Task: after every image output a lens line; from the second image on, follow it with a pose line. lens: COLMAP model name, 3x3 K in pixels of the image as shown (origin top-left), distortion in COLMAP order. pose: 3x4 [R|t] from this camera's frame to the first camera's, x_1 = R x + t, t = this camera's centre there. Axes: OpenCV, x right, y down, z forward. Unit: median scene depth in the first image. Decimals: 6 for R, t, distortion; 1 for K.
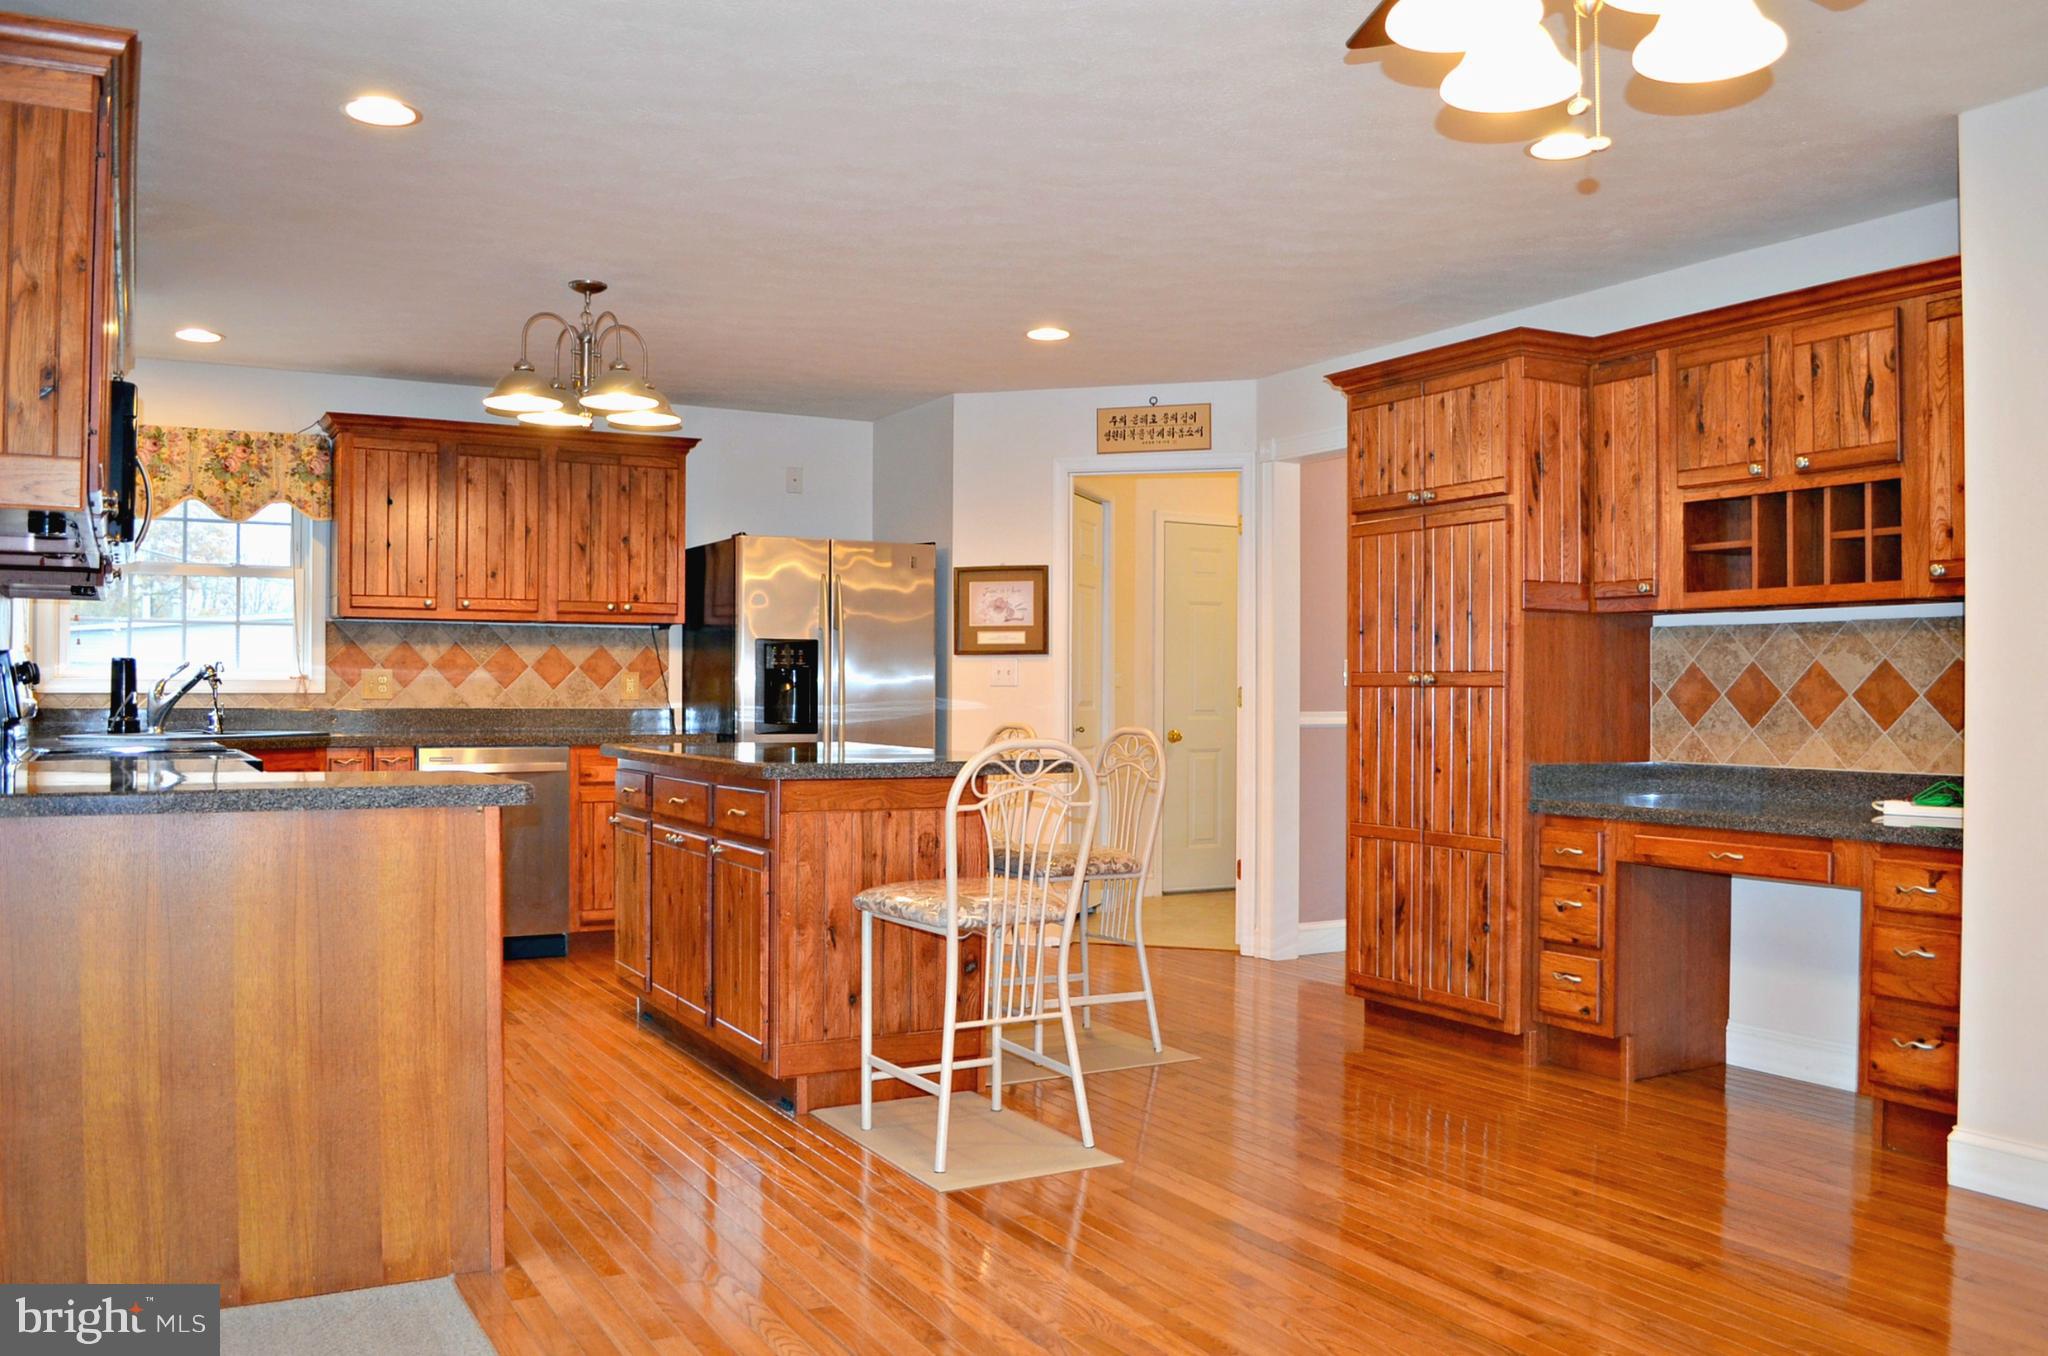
lens RADIAL K [[1628.3, 0, 1024.0], [0, 1628.3, 678.0], [0, 0, 1]] dist [-0.060537, -0.002491]
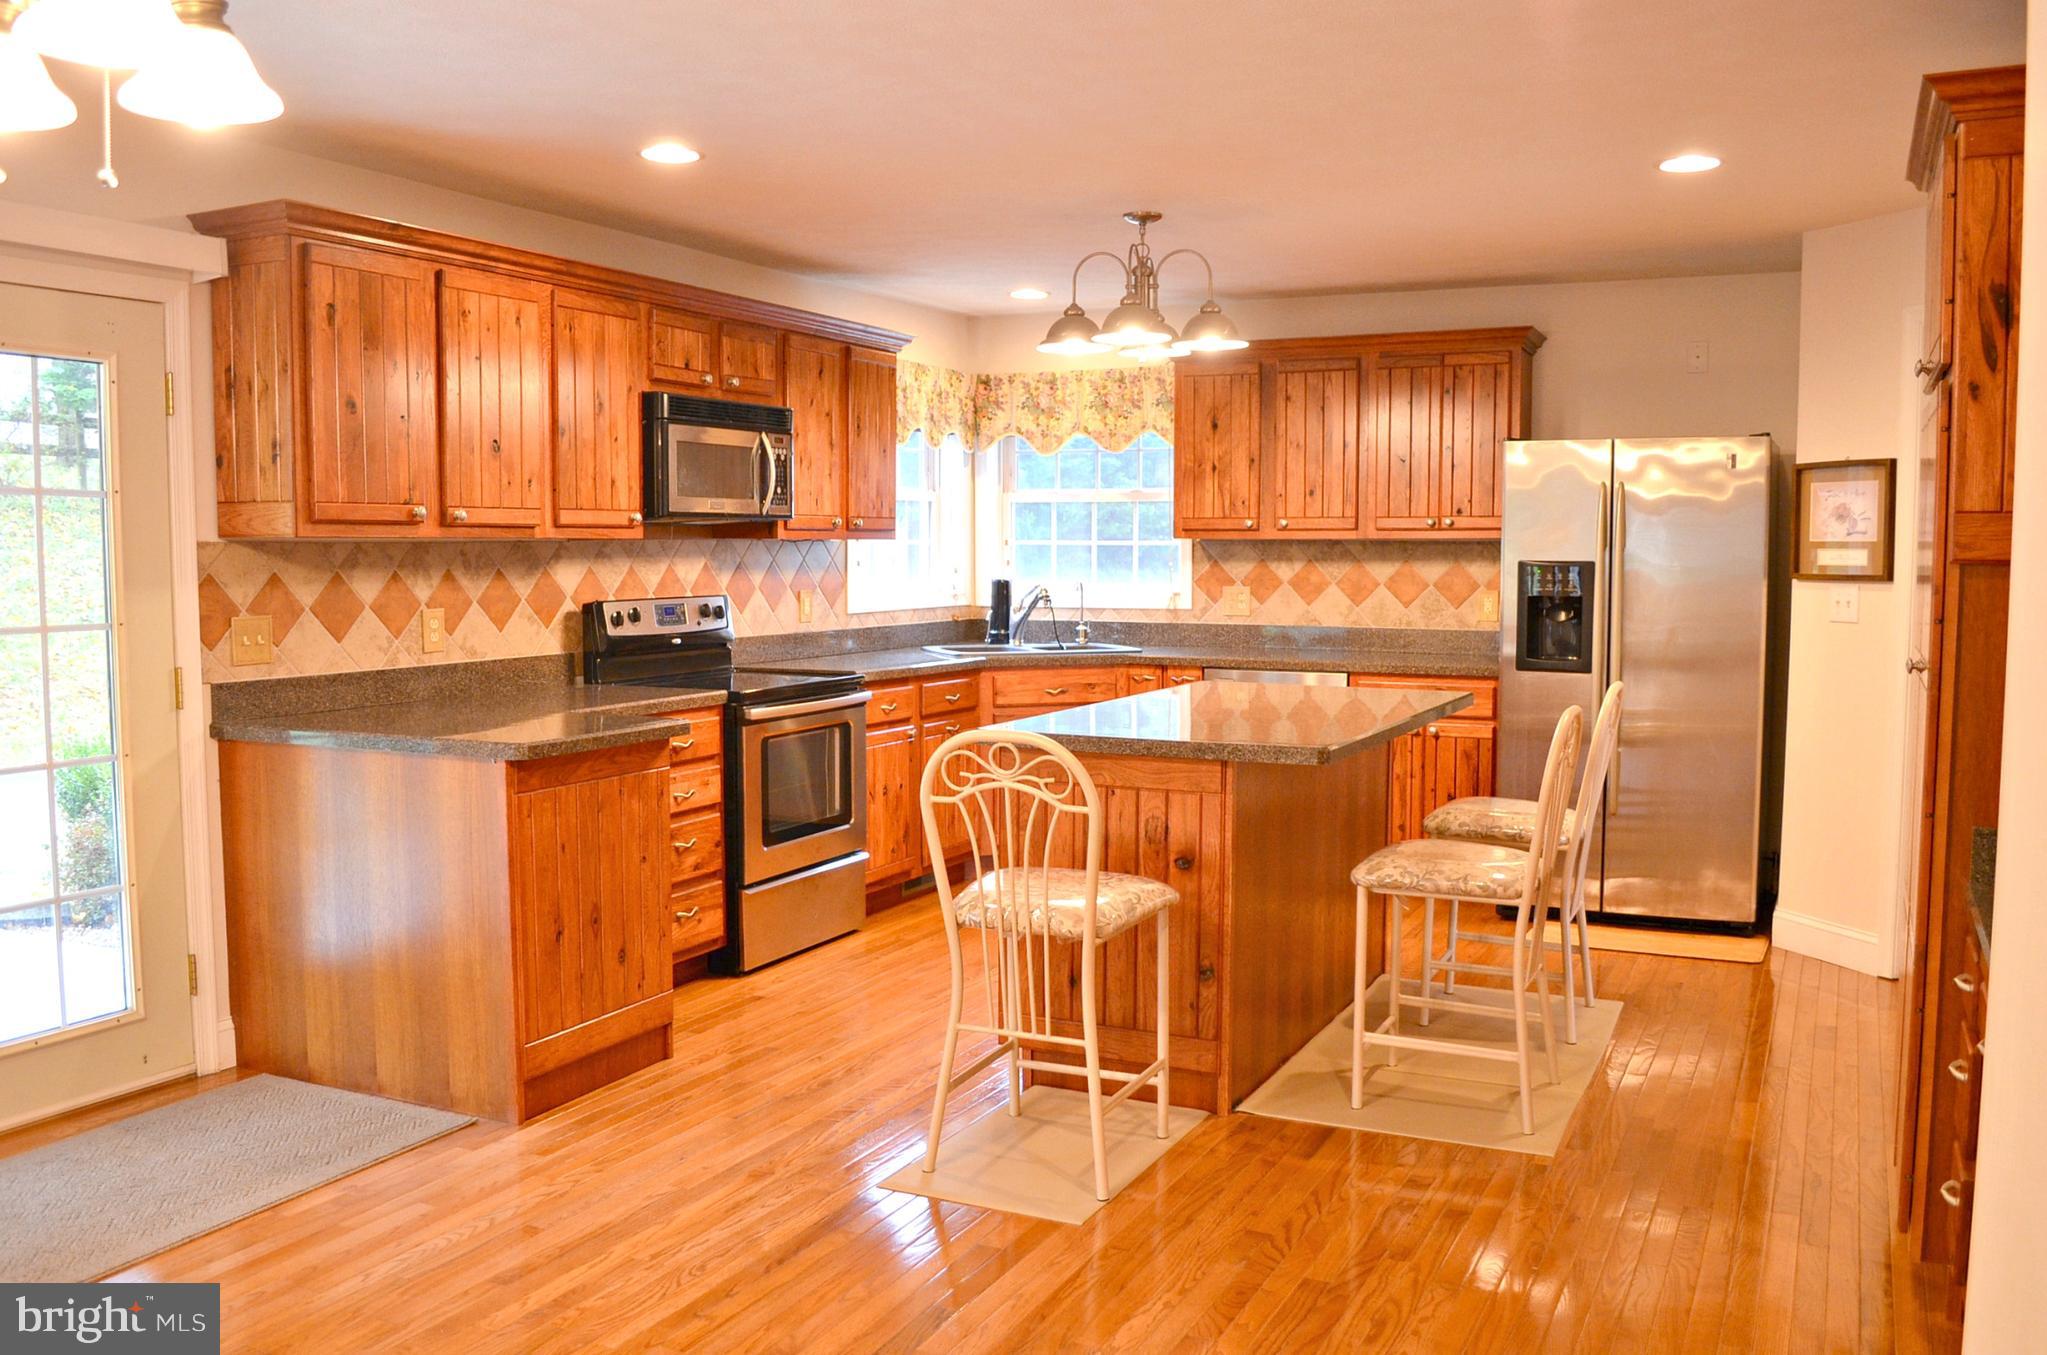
lens RADIAL K [[1723.6, 0, 1023.5], [0, 1723.6, 677.5], [0, 0, 1]] dist [-0.071467, 0.003569]
pose [[0.574181, 0.059804, -0.816541, 0.428271], [0.009148, 0.996798, 0.079439, -0.036728], [0.818677, -0.053082, 0.571795, 0.257608]]
